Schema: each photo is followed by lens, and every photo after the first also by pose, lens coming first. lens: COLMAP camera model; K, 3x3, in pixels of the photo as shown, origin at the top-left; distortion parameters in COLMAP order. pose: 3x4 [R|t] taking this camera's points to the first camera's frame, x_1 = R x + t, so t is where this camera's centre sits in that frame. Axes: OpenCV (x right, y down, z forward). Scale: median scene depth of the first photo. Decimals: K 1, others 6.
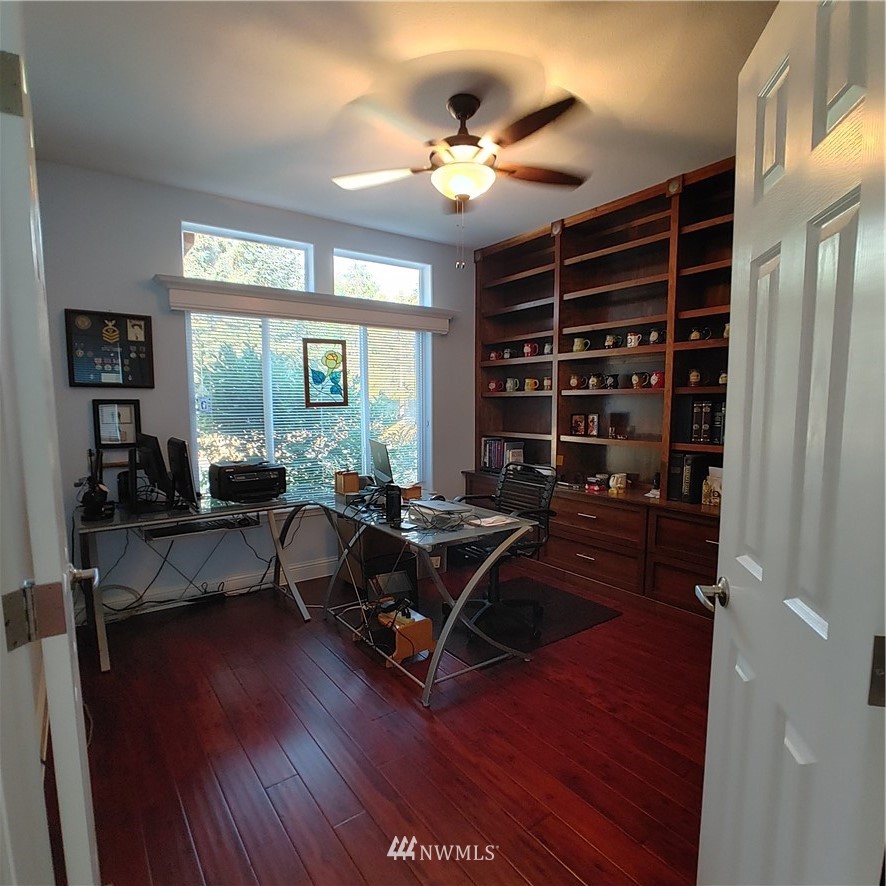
lens RADIAL K [[527.0, 0, 442.6], [0, 527.0, 456.3], [0, 0, 1]] dist [-0.003223, -0.002319]
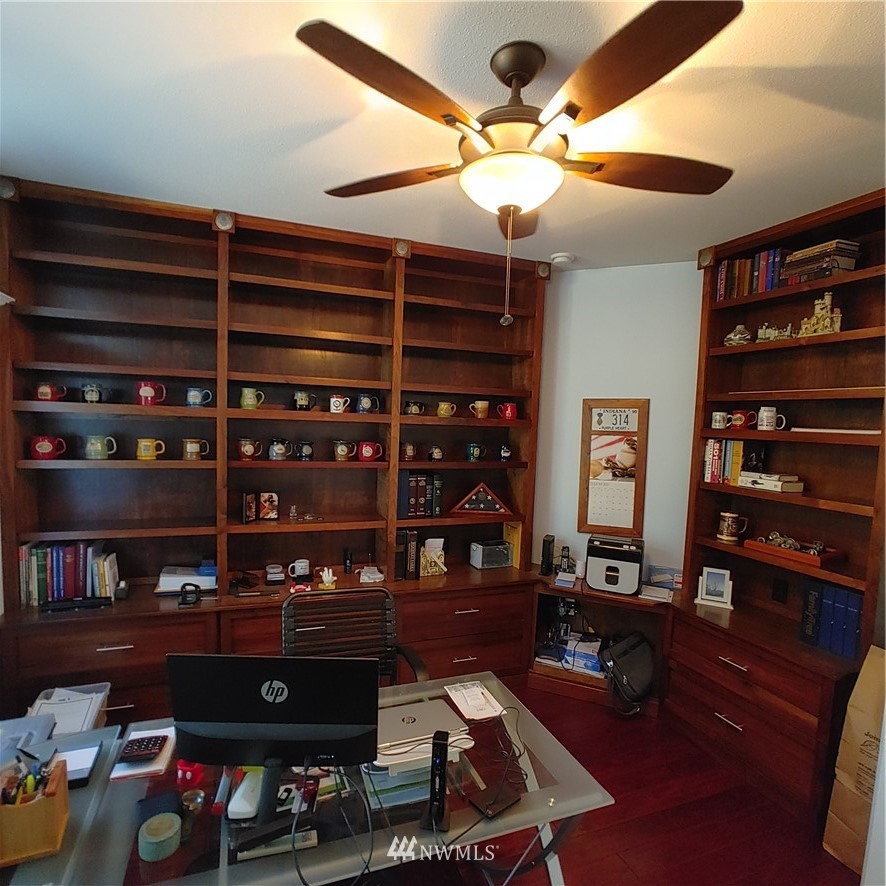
lens RADIAL K [[527.0, 0, 442.6], [0, 527.0, 456.3], [0, 0, 1]] dist [-0.003223, -0.002319]
pose [[0.261436, -0.069431, 0.962720, -0.412760], [0.054367, 0.996885, 0.057131, -0.177868], [-0.963688, 0.037404, 0.264396, 0.631054]]
